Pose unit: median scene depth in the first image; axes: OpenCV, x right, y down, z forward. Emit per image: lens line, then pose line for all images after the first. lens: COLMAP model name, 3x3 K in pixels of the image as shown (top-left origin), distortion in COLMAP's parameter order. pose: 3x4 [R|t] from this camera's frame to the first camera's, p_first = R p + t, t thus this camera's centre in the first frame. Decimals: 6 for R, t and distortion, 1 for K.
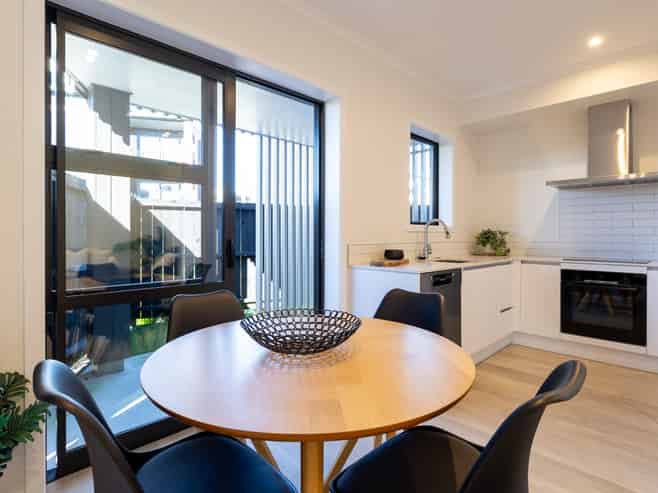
lens RADIAL K [[349.7, 0, 327.8], [0, 349.7, 240.6], [0, 0, 1]] dist [0.000783, -0.000290]
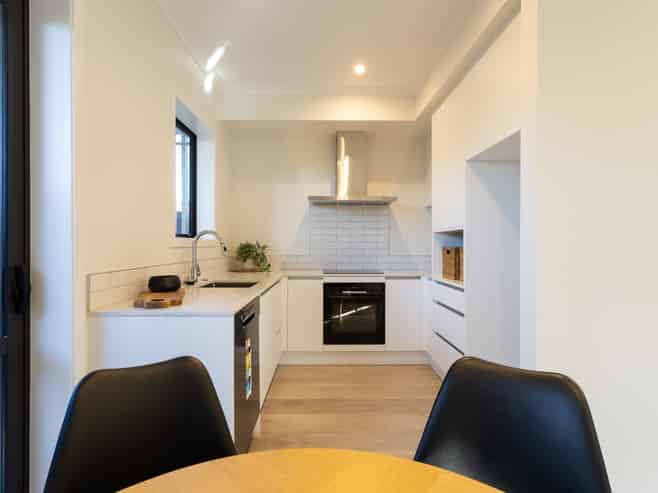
lens RADIAL K [[349.7, 0, 327.7], [0, 349.7, 247.1], [0, 0, 1]] dist [0.000783, -0.000290]
pose [[0.705309, -0.006174, 0.708873, -0.049208], [0.012492, 0.999915, -0.003721, -0.018380], [-0.708790, 0.011480, 0.705326, 0.258254]]
